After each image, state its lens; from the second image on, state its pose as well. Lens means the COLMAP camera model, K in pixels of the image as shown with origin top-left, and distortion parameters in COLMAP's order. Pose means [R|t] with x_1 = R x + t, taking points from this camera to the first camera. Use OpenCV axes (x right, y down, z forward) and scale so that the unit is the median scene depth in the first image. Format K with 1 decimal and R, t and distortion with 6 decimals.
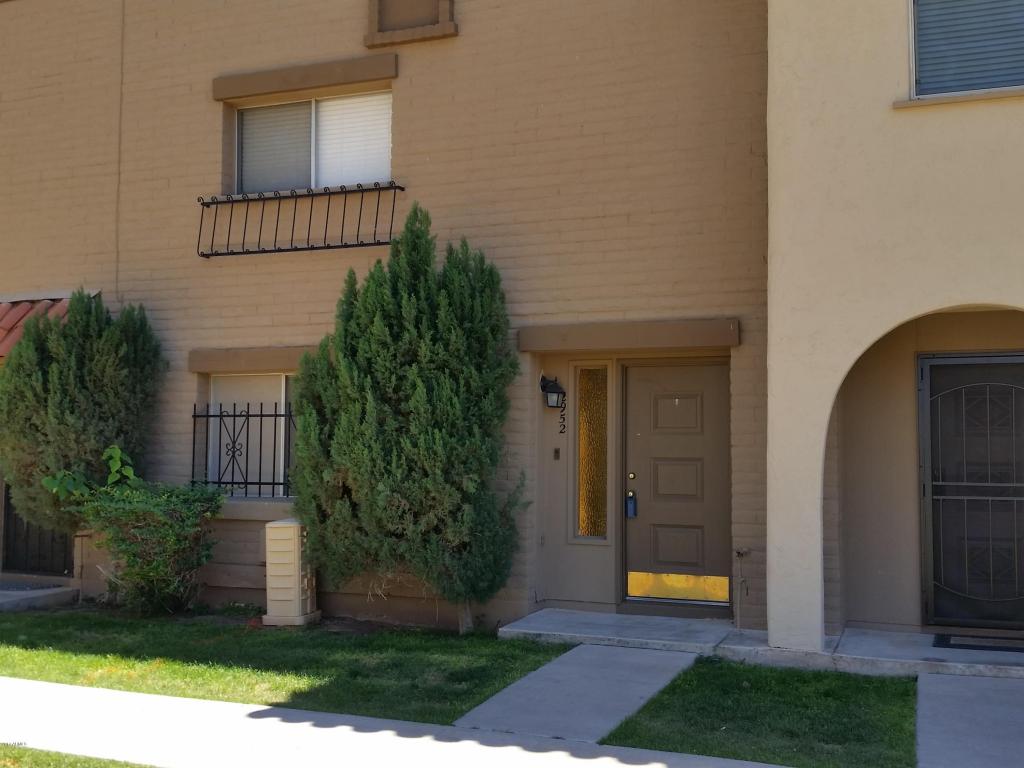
lens RADIAL K [[930.9, 0, 512.0], [0, 930.9, 384.0], [0, 0, 1]] dist [0.130462, -0.207422]
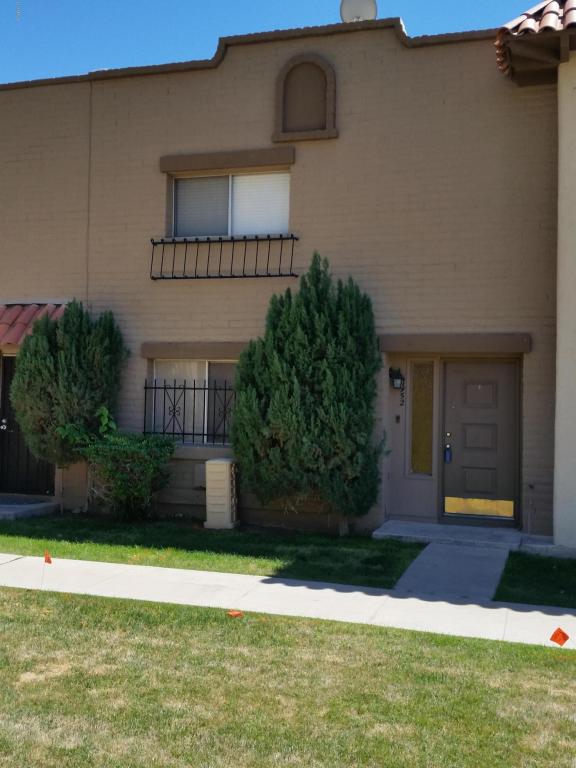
lens RADIAL K [[694.0, 0, 288.4], [0, 694.0, 372.8], [0, 0, 1]] dist [0.074198, 0.005731]
pose [[0.997521, 0.022940, 0.066531, -0.205972], [-0.024319, 0.999504, 0.019992, -0.018162], [-0.066040, -0.021560, 0.997584, -0.110551]]
